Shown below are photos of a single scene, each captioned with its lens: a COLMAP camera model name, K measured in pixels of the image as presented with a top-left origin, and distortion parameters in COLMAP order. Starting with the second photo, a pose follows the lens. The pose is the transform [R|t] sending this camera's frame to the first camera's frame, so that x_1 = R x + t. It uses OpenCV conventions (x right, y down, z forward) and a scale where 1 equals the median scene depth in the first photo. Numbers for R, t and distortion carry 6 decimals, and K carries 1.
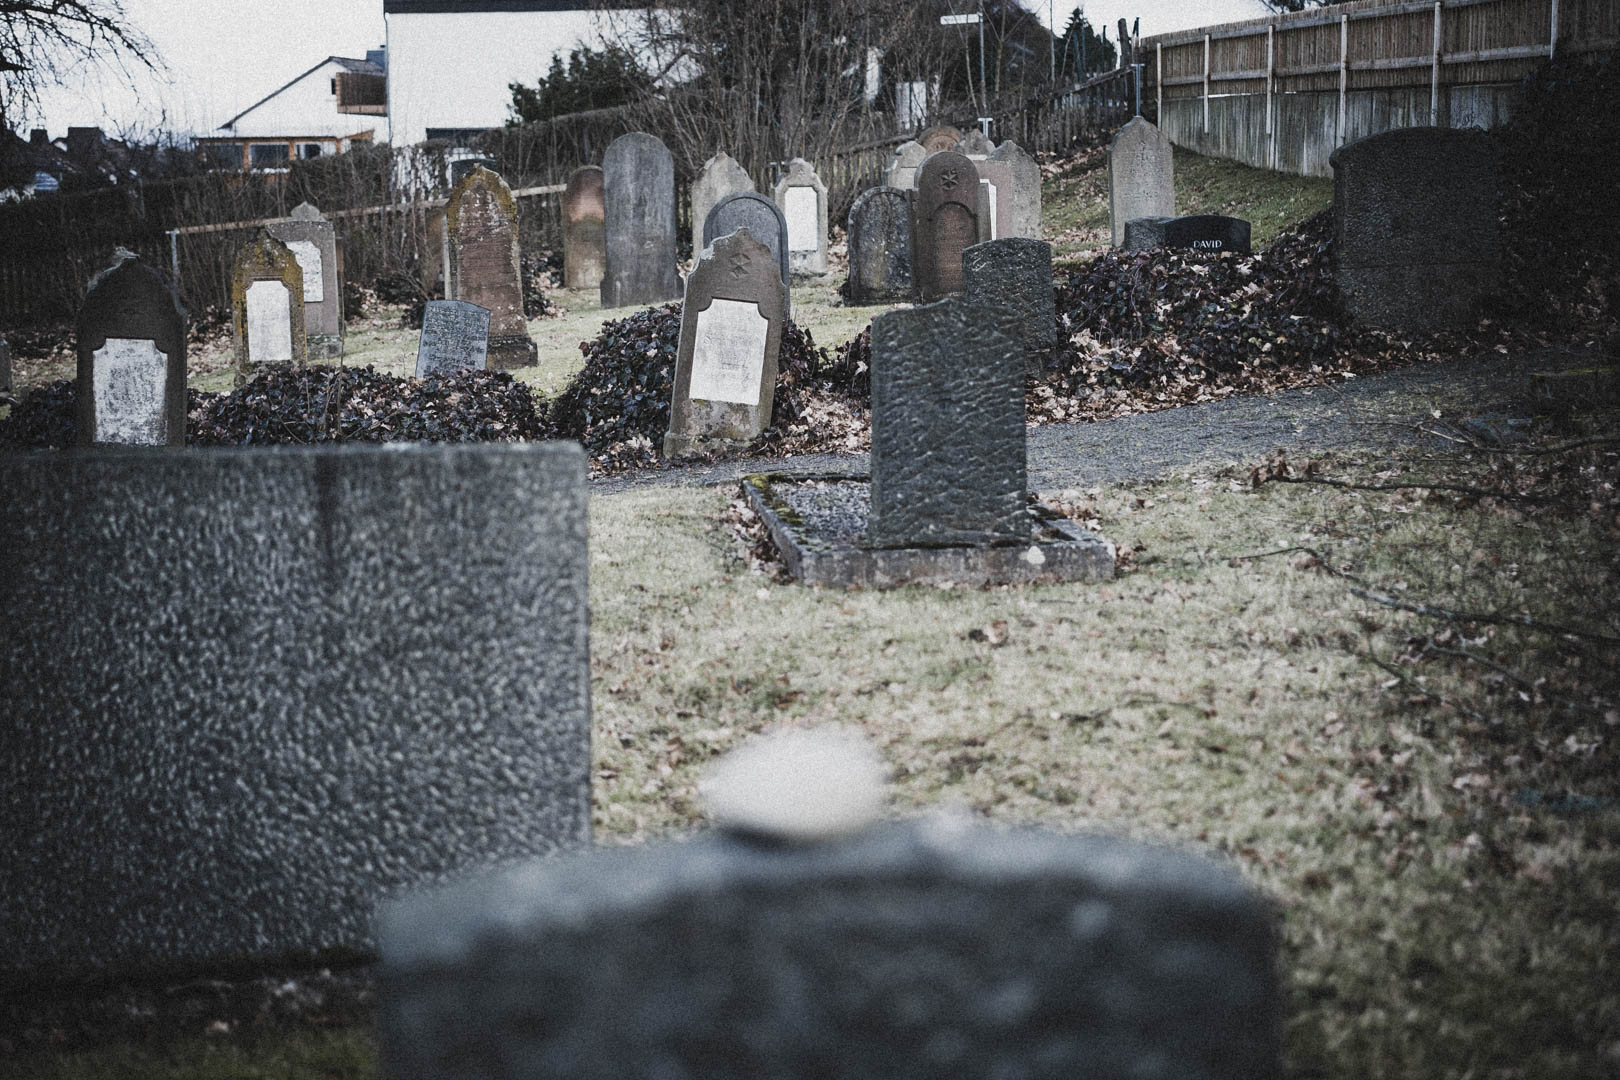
lens RADIAL K [[2325.7, 0, 810.0], [0, 2325.7, 540.0], [0, 0, 1]] dist [-0.015559, 0.000000]
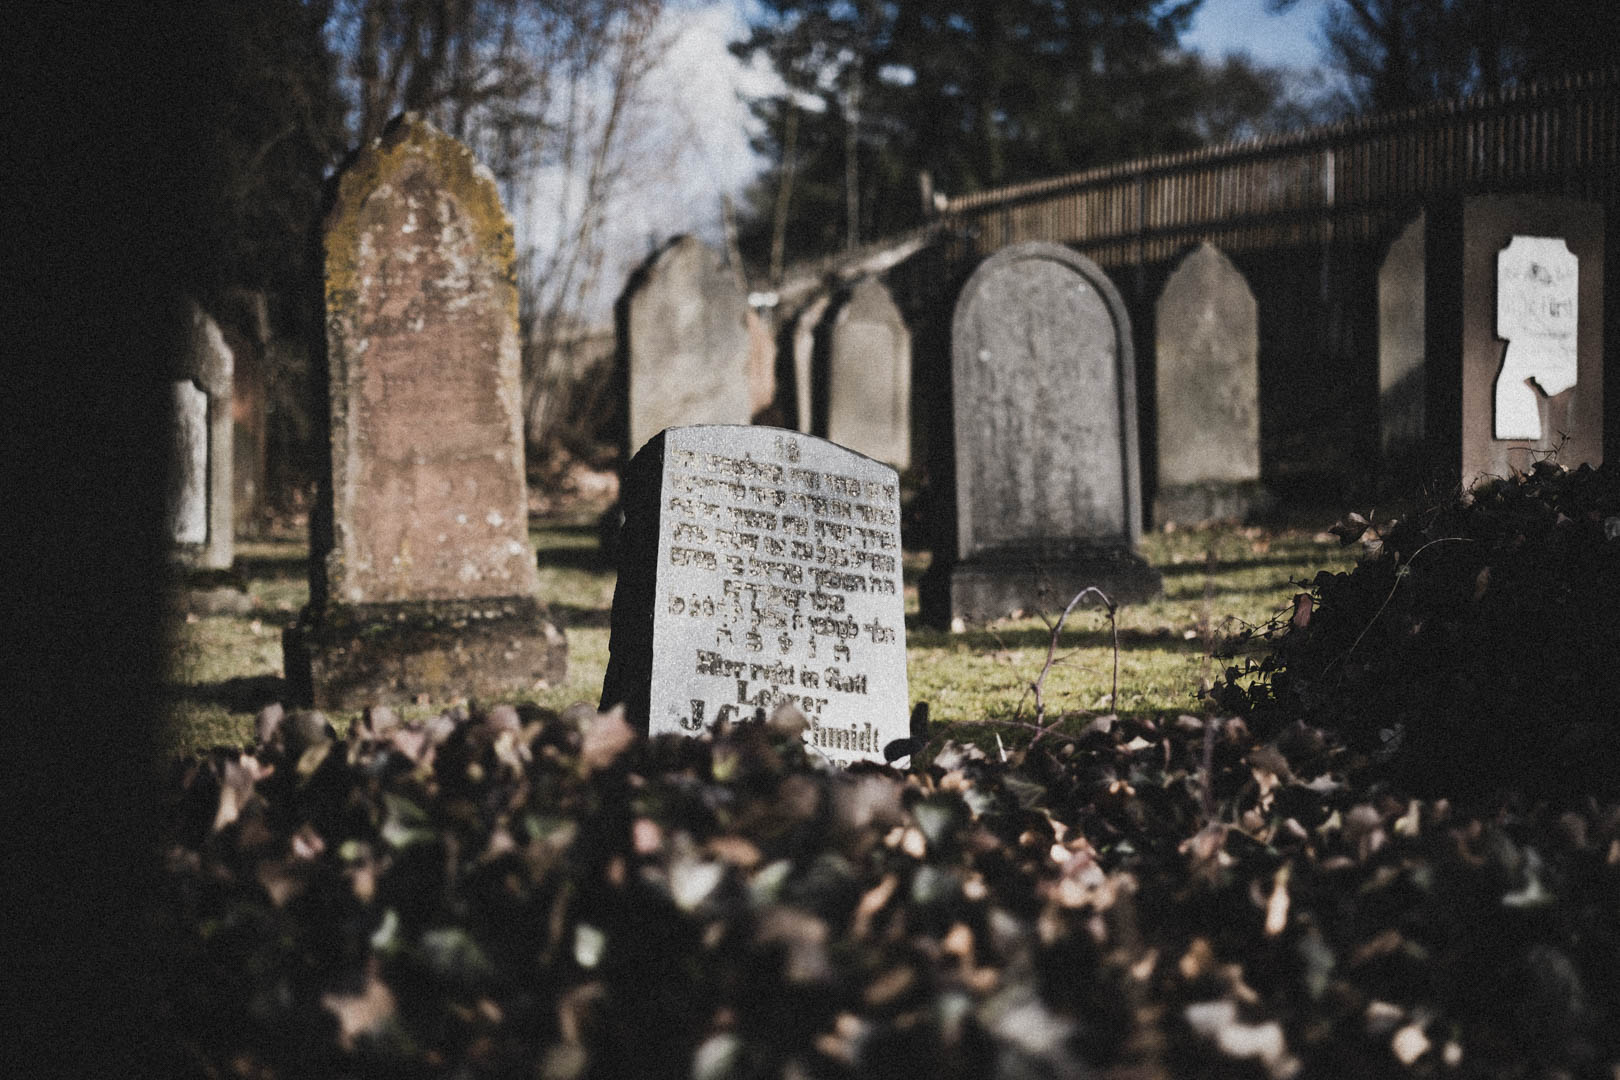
lens RADIAL K [[2325.7, 0, 810.4], [0, 2325.7, 538.1], [0, 0, 1]] dist [-0.015559, 0.000000]
pose [[0.961188, 0.005184, 0.275845, -0.181617], [0.029664, 0.992086, -0.122009, -0.052442], [-0.274295, 0.125456, 0.953427, 0.651478]]
